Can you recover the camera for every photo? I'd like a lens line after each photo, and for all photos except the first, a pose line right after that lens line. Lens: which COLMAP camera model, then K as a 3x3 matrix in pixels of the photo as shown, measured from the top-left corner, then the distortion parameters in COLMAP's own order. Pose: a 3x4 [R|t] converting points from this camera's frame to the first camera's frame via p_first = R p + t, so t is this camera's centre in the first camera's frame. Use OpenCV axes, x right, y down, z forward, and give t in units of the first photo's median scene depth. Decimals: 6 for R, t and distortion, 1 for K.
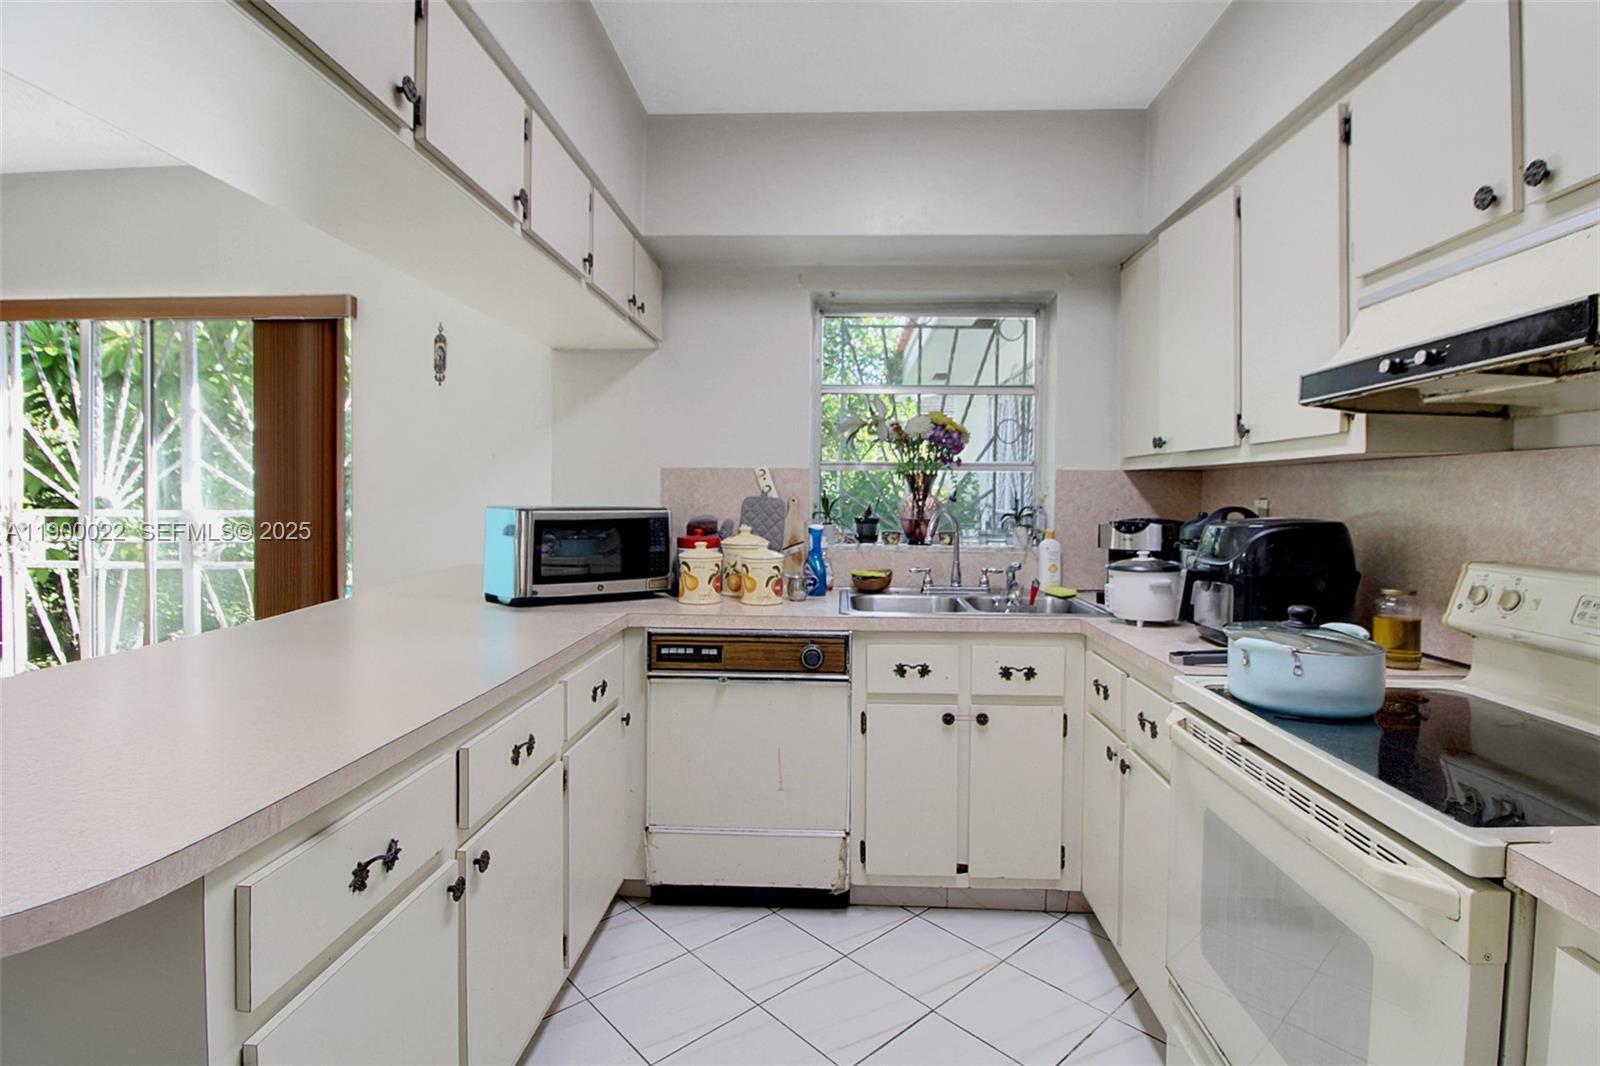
lens RADIAL K [[768.6, 0, 819.1], [0, 768.6, 499.7], [0, 0, 1]] dist [0.009009, -0.018913]
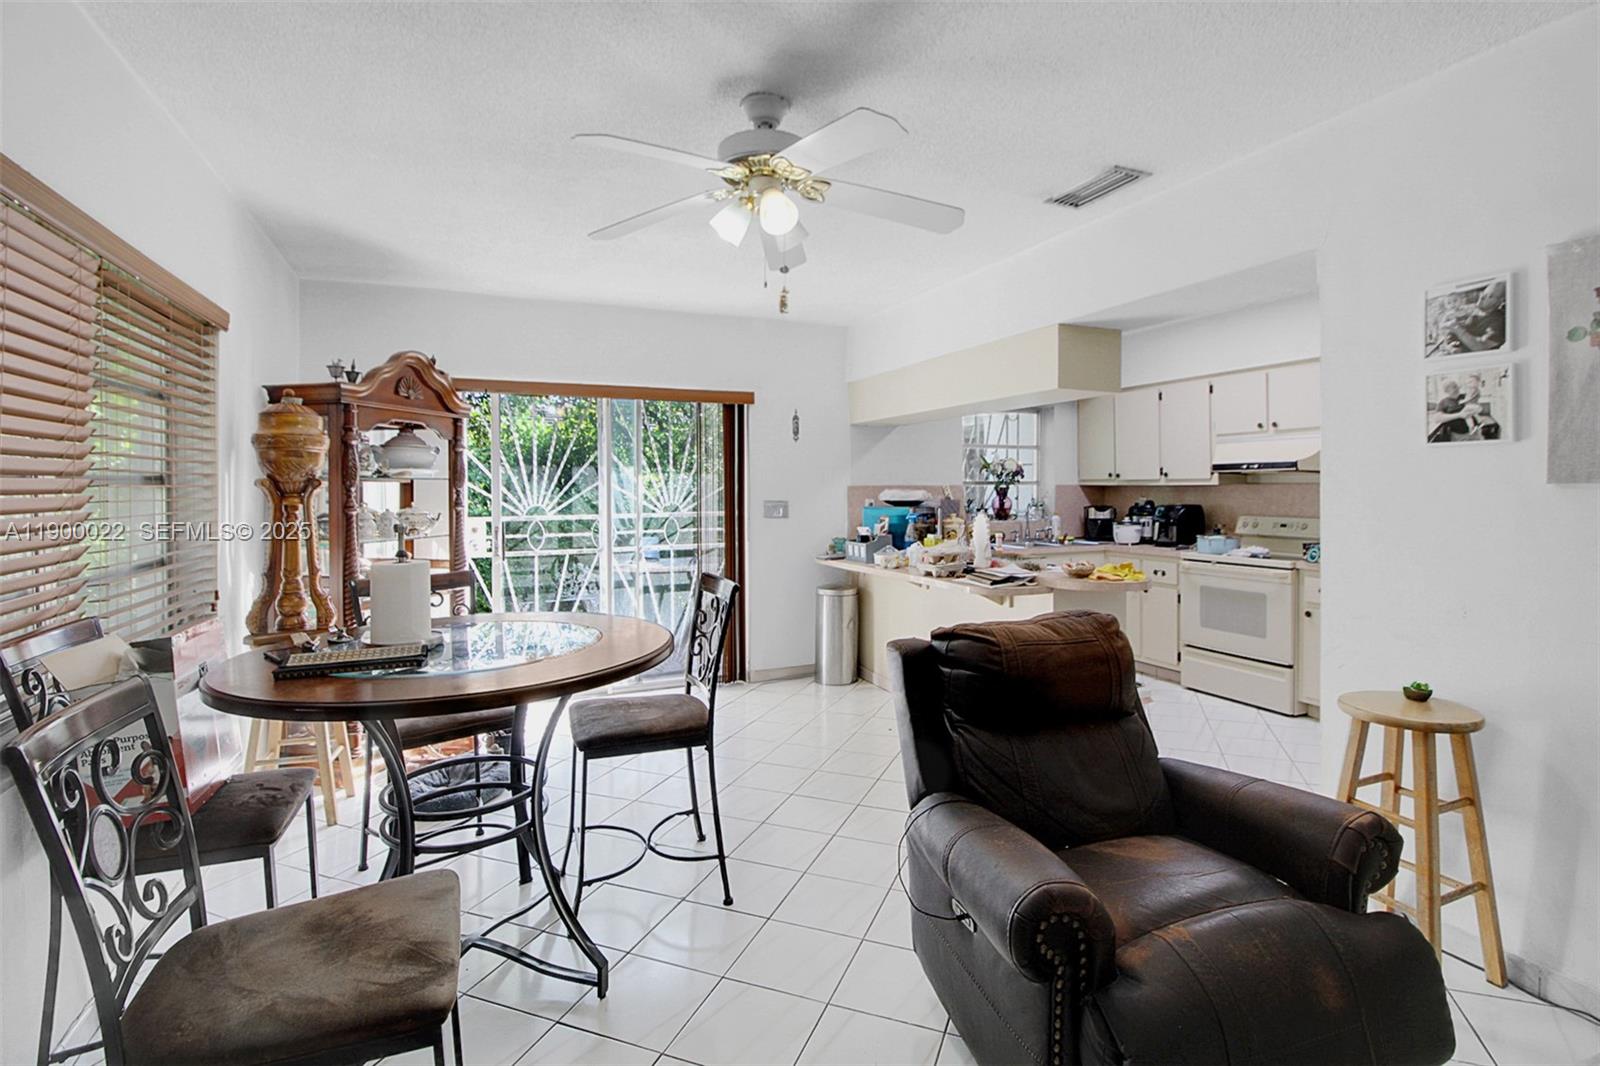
lens RADIAL K [[760.2, 0, 811.2], [0, 760.2, 503.3], [0, 0, 1]] dist [0.008873, -0.016889]
pose [[0.903732, -0.018368, 0.427705, -1.251672], [0.013824, 0.999810, 0.013727, -0.026402], [-0.427875, -0.006493, 0.903814, -0.682250]]
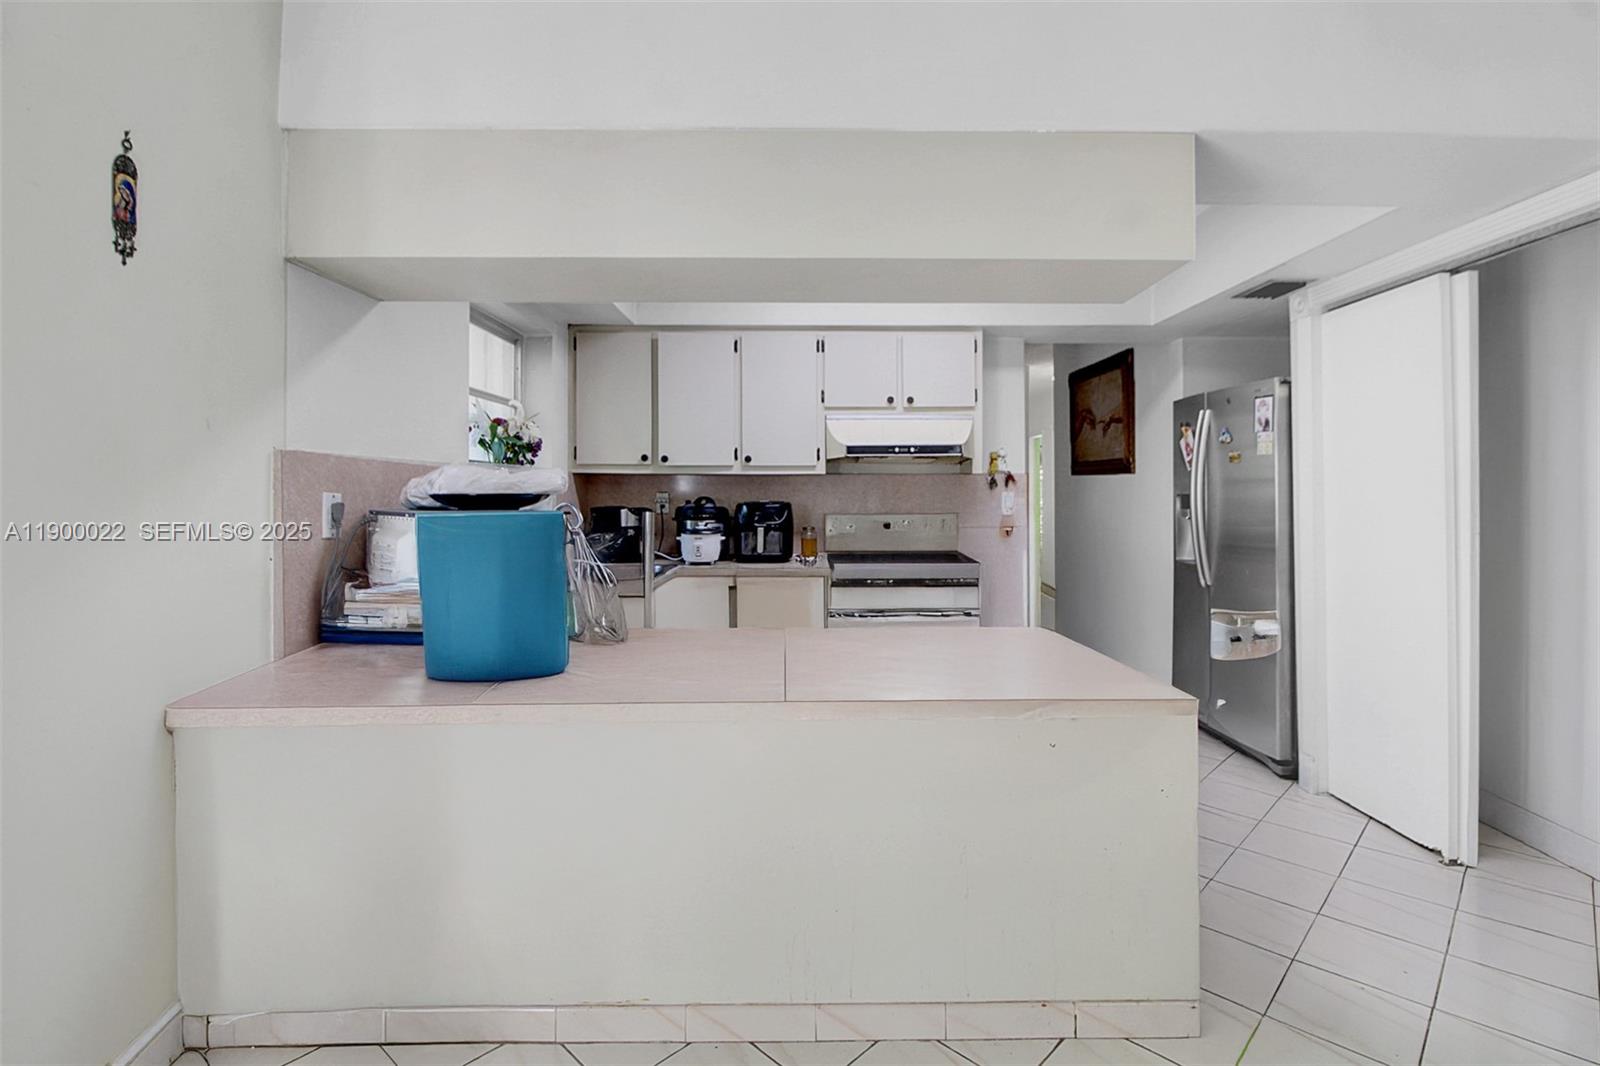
lens RADIAL K [[760.2, 0, 811.2], [0, 760.2, 503.3], [0, 0, 1]] dist [0.008873, -0.016889]
pose [[-0.046932, -0.020581, 0.998686, -0.973131], [0.011572, 0.999709, 0.021146, -0.009230], [-0.998831, 0.012549, -0.046680, 0.609522]]
